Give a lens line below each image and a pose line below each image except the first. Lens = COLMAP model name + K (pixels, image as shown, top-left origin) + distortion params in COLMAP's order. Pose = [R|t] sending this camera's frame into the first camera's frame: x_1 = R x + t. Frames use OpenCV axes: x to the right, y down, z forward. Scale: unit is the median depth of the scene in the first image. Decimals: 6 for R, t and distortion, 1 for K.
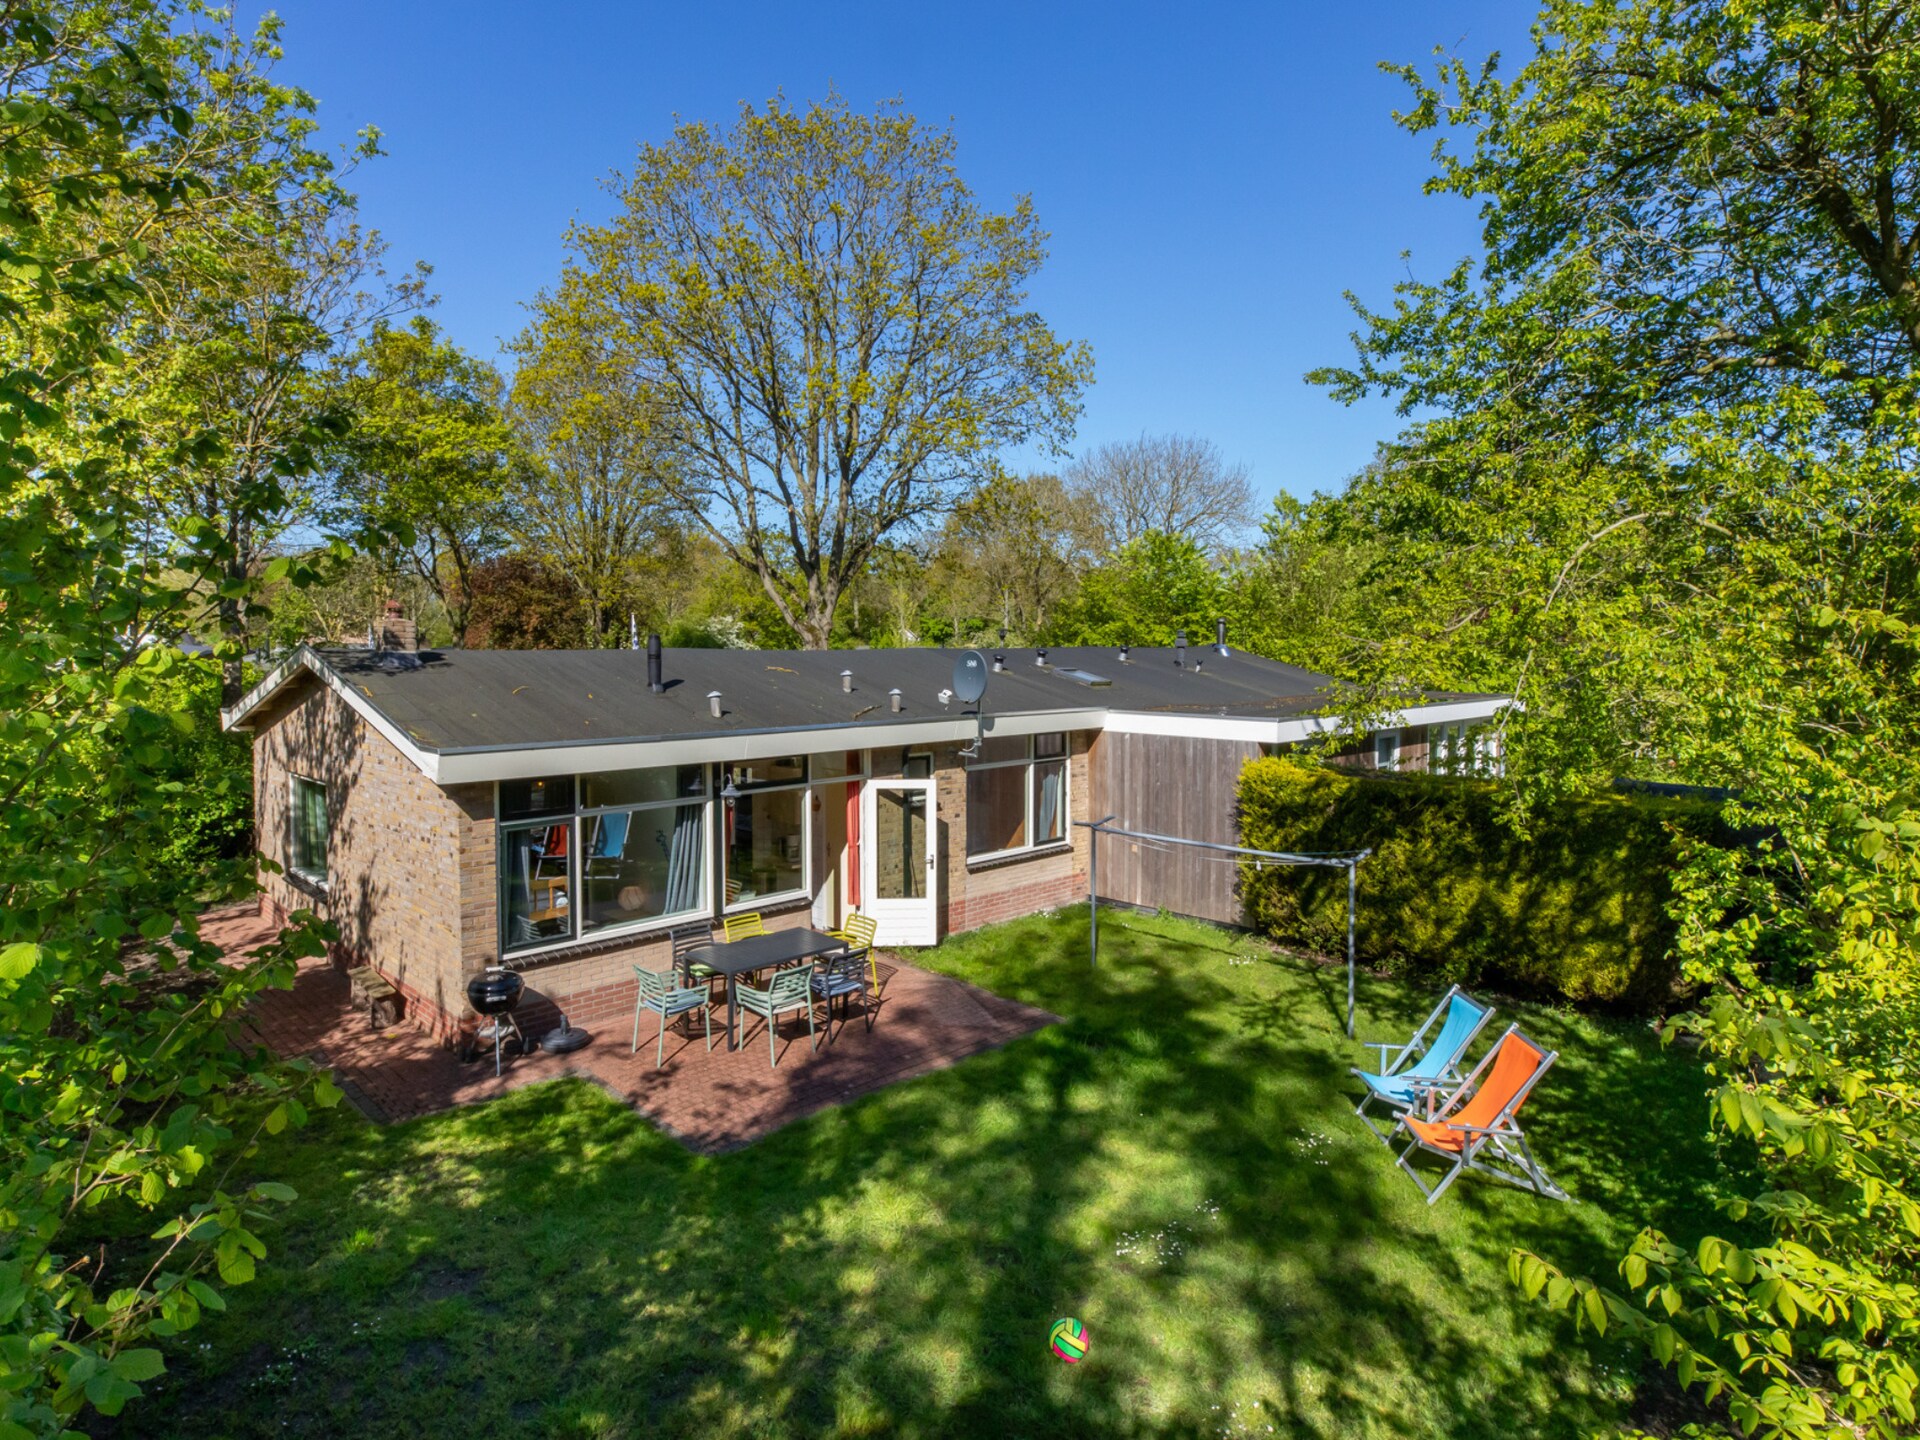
lens RADIAL K [[1104.6, 0, 963.8], [0, 1104.6, 755.2], [0, 0, 1]] dist [0.000354, -0.001072]
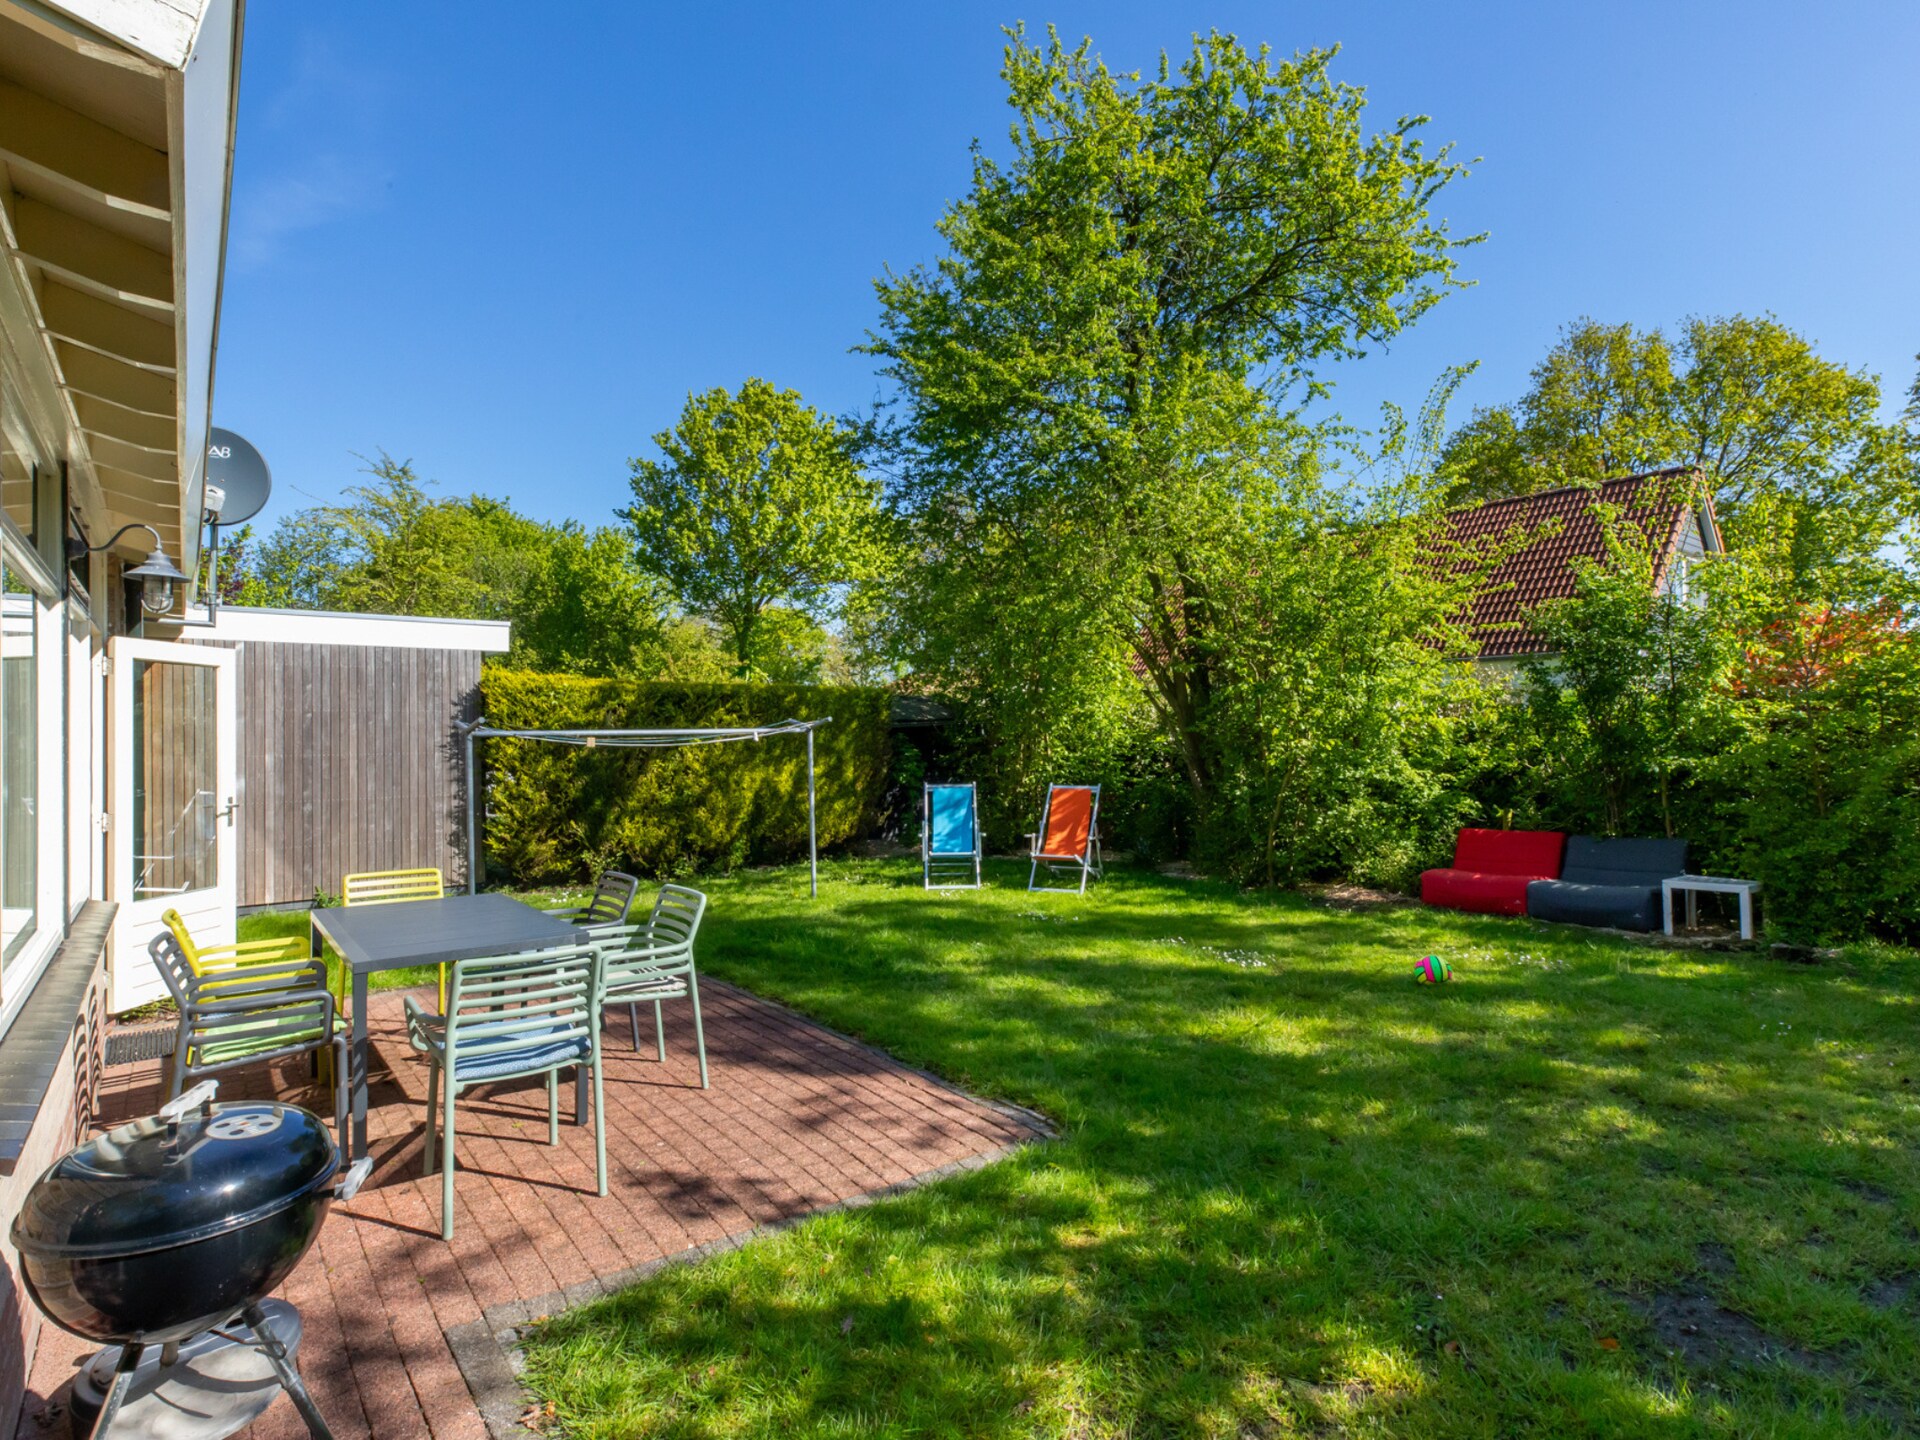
lens RADIAL K [[1000.6, 0, 960.0], [0, 1000.6, 720.0], [0, 0, 1]] dist [0.001584, 0.000925]
pose [[0.095888, 0.021115, 0.995168, -0.617065], [0.131102, 0.990797, -0.033654, 0.156946], [-0.986721, 0.133696, 0.092238, 0.870856]]
